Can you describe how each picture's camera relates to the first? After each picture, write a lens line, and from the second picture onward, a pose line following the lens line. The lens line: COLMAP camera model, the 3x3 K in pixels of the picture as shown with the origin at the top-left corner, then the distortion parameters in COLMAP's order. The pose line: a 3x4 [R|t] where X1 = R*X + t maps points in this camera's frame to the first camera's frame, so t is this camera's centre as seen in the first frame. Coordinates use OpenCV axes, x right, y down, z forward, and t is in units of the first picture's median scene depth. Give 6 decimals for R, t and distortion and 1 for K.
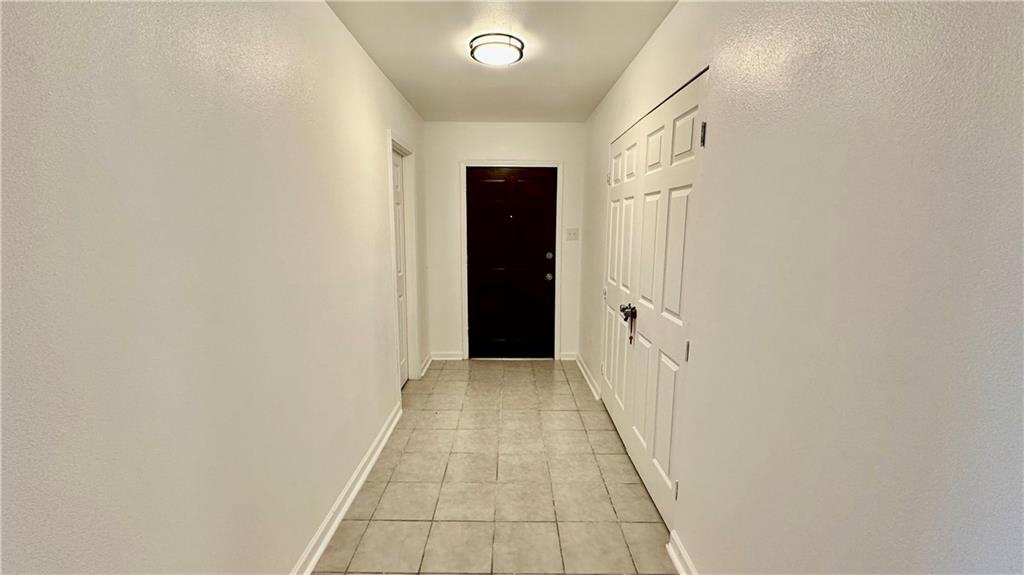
lens RADIAL K [[408.9, 0, 511.5], [0, 408.9, 288.3], [0, 0, 1]] dist [0.002372, 0.000329]
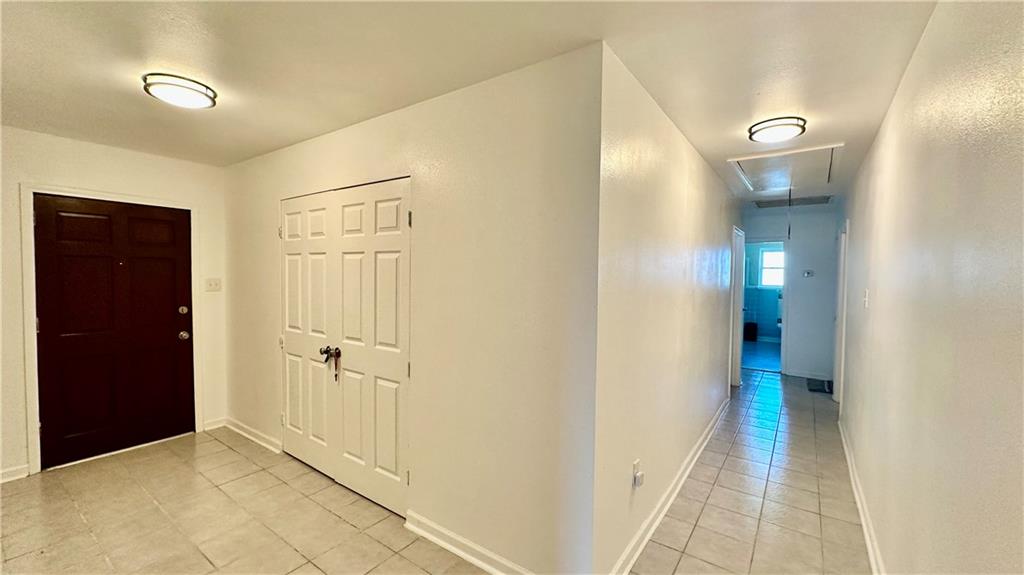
lens RADIAL K [[408.9, 0, 507.9], [0, 408.9, 289.6], [0, 0, 1]] dist [0.002372, 0.000329]
pose [[0.586997, -0.025759, 0.809179, -0.308372], [0.113776, 0.992199, -0.050950, -0.003456], [-0.801555, 0.121972, 0.585349, -0.072512]]
